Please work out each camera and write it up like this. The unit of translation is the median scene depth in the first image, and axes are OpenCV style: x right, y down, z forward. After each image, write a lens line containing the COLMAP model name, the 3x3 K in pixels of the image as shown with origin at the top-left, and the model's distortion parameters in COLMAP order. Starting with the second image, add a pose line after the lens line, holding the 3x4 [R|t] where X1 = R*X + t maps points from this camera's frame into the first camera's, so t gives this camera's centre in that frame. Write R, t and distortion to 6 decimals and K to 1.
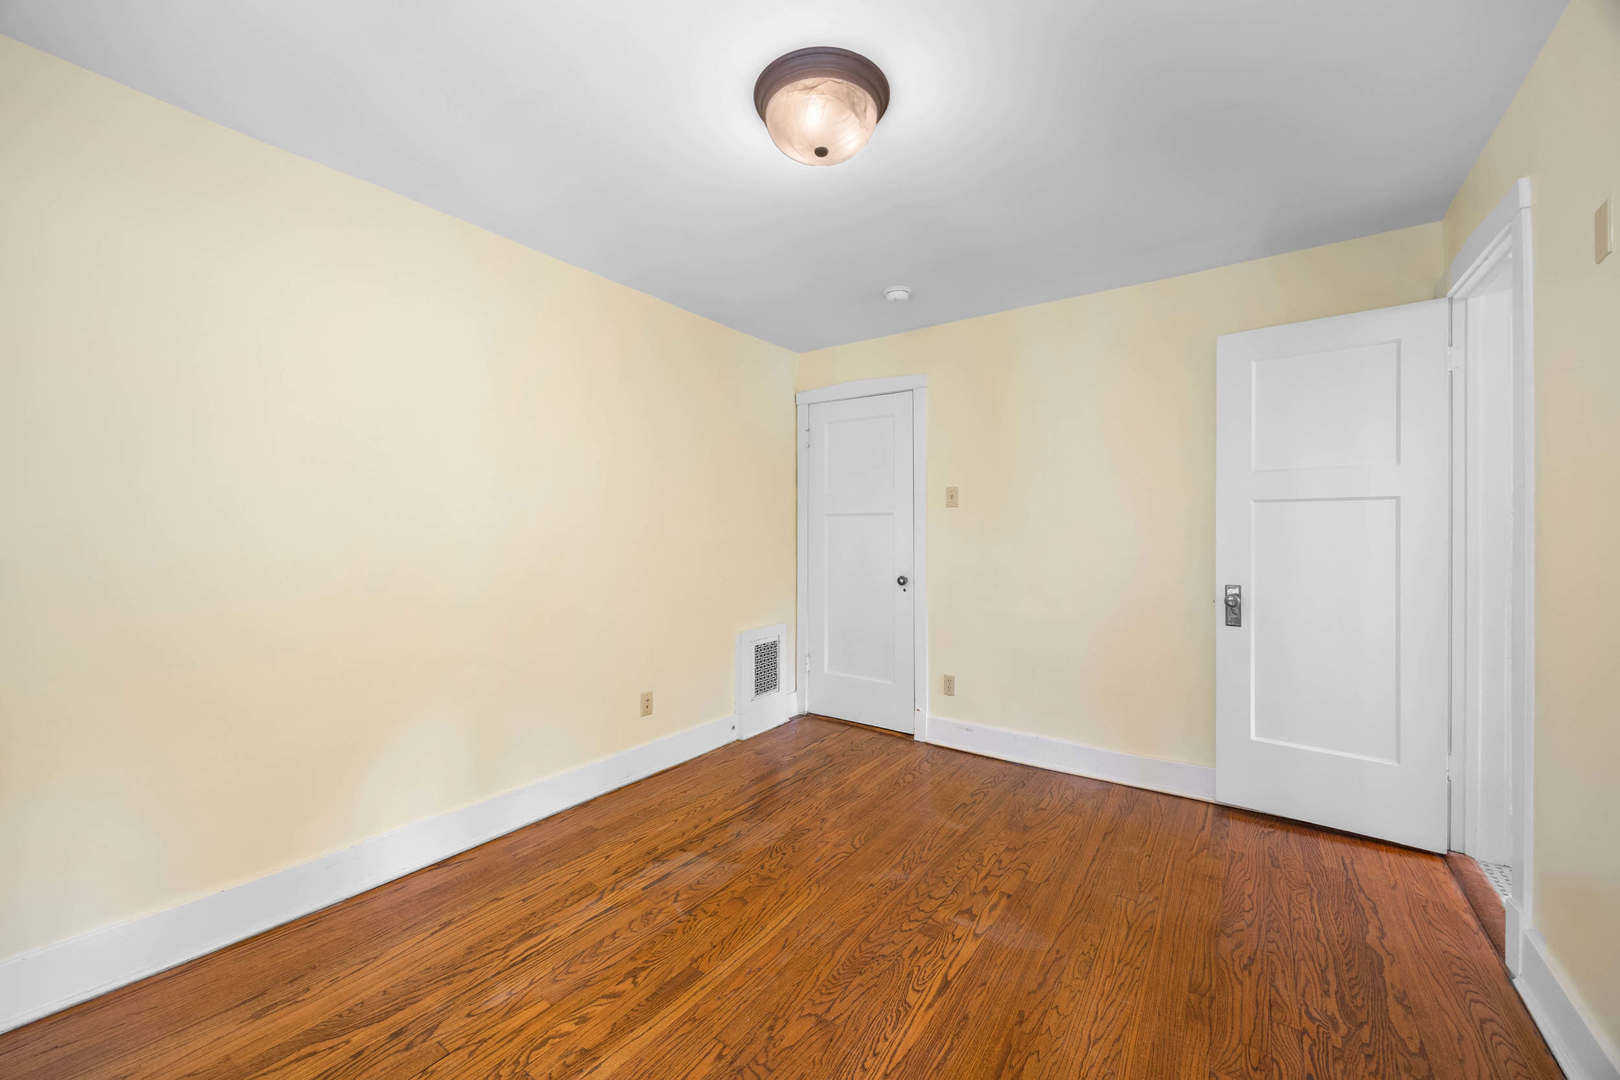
lens RADIAL K [[627.1, 0, 805.3], [0, 627.1, 535.5], [0, 0, 1]] dist [-0.001594, 0.000021]
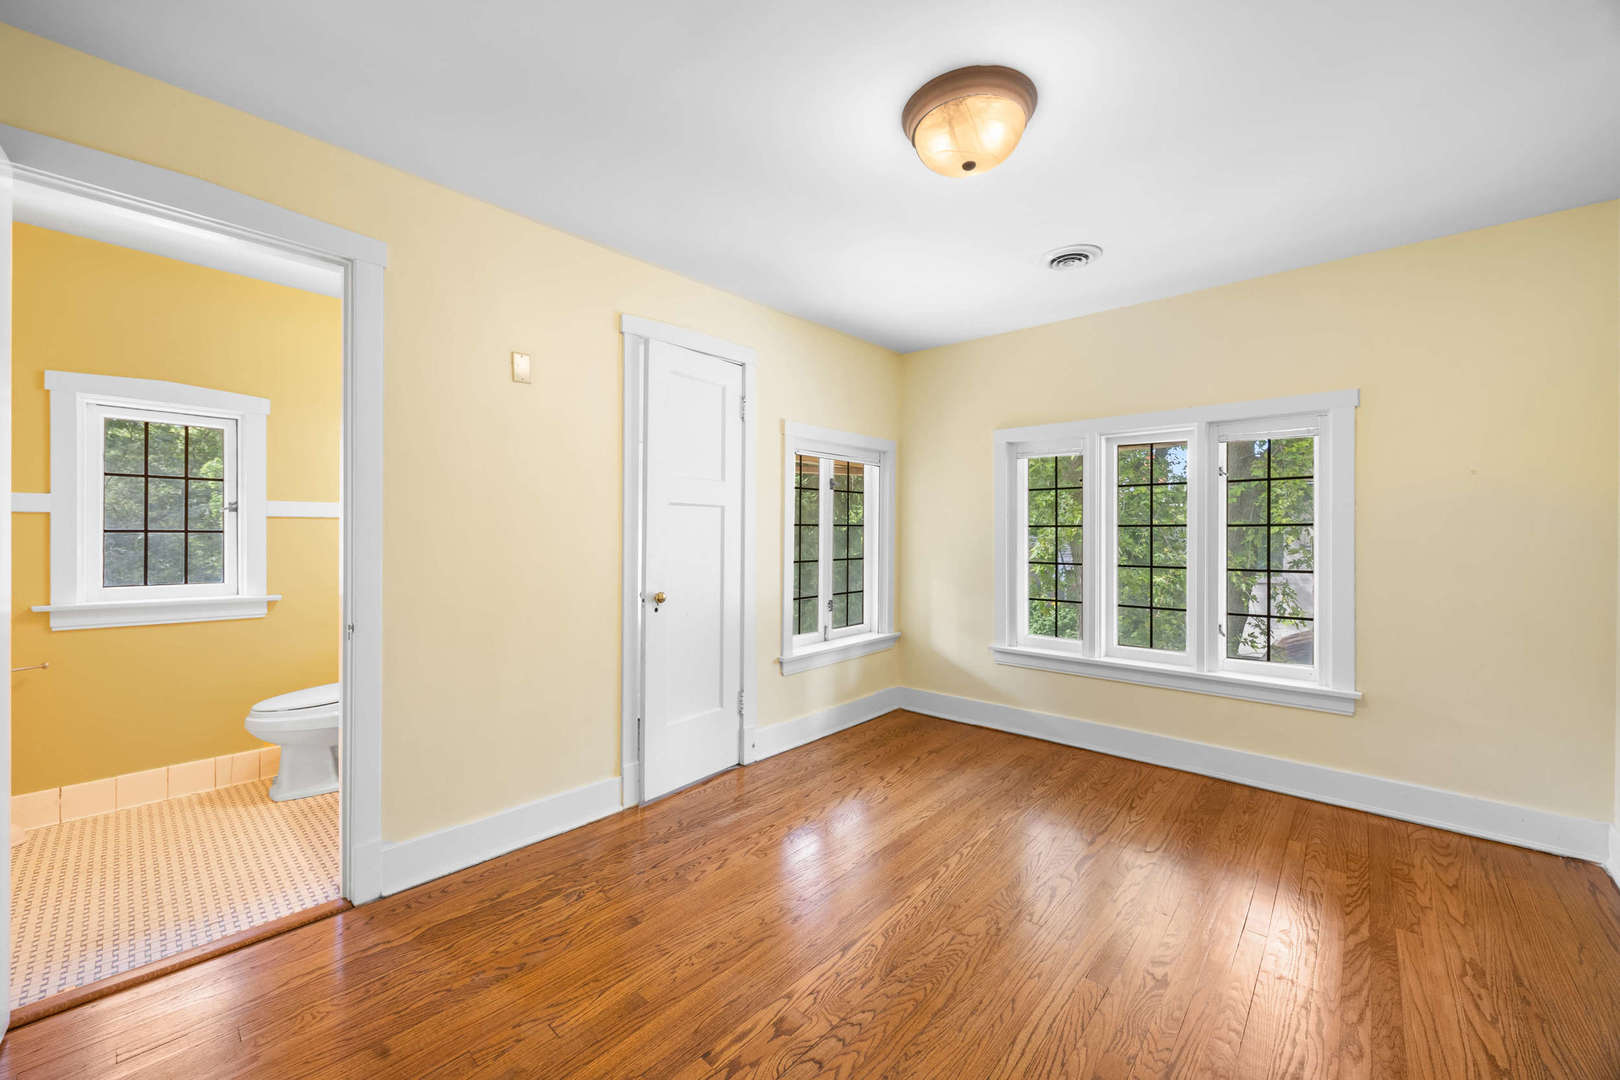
lens RADIAL K [[627.1, 0, 805.3], [0, 627.1, 535.5], [0, 0, 1]] dist [-0.001594, 0.000021]
pose [[-0.993853, -0.003700, 0.110648, 0.165267], [-0.002327, 0.999919, 0.012531, -0.010451], [-0.110686, 0.012196, -0.993781, 1.948273]]
